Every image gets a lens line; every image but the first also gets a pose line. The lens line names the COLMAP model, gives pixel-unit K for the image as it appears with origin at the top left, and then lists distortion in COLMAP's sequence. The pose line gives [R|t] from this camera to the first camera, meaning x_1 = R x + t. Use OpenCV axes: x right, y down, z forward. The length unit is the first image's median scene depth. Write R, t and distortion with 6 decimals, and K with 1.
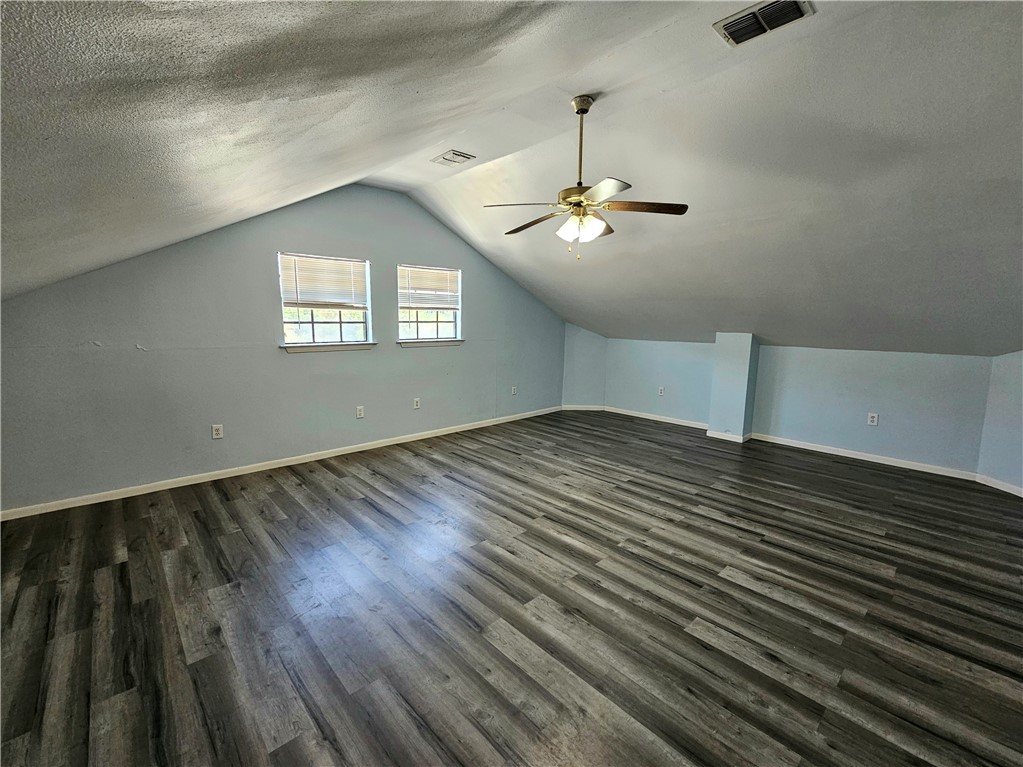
lens RADIAL K [[439.2, 0, 511.5], [0, 439.2, 383.5], [0, 0, 1]] dist [-0.000461, -0.000035]
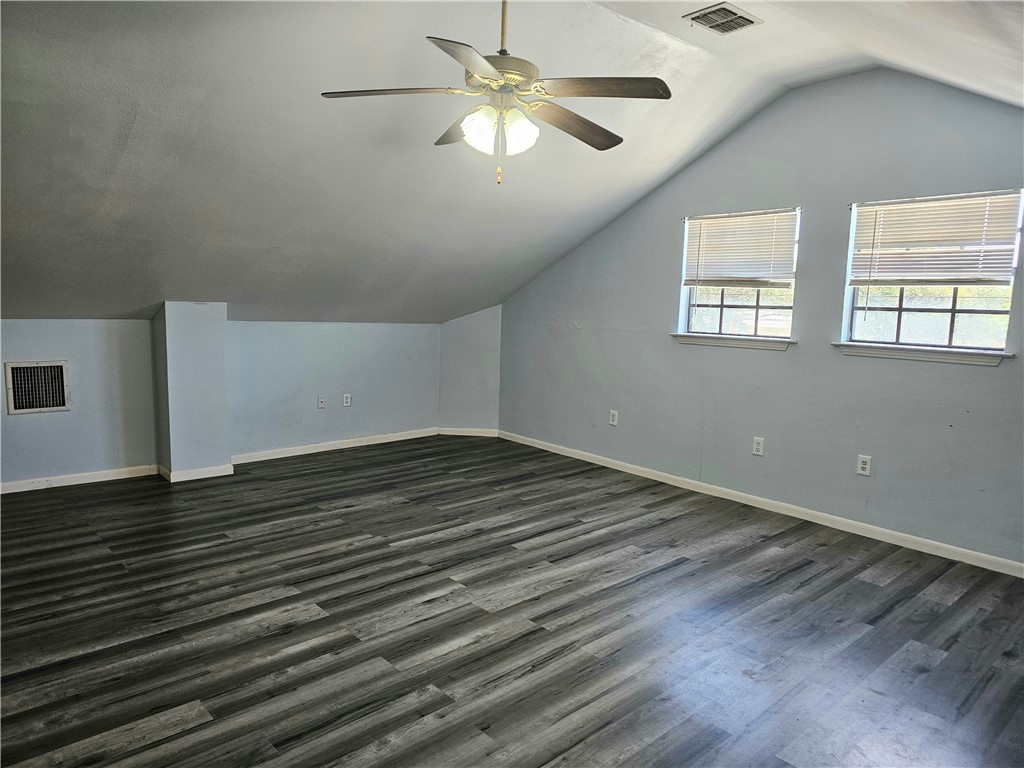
lens RADIAL K [[677.3, 0, 512.0], [0, 677.3, 384.0], [0, 0, 1]] dist [0.048887, -0.032383]
pose [[-0.002731, 0.117649, -0.993051, 0.755623], [-0.175631, 0.977563, 0.116297, -0.090488], [0.984452, 0.174728, 0.017993, 0.722967]]
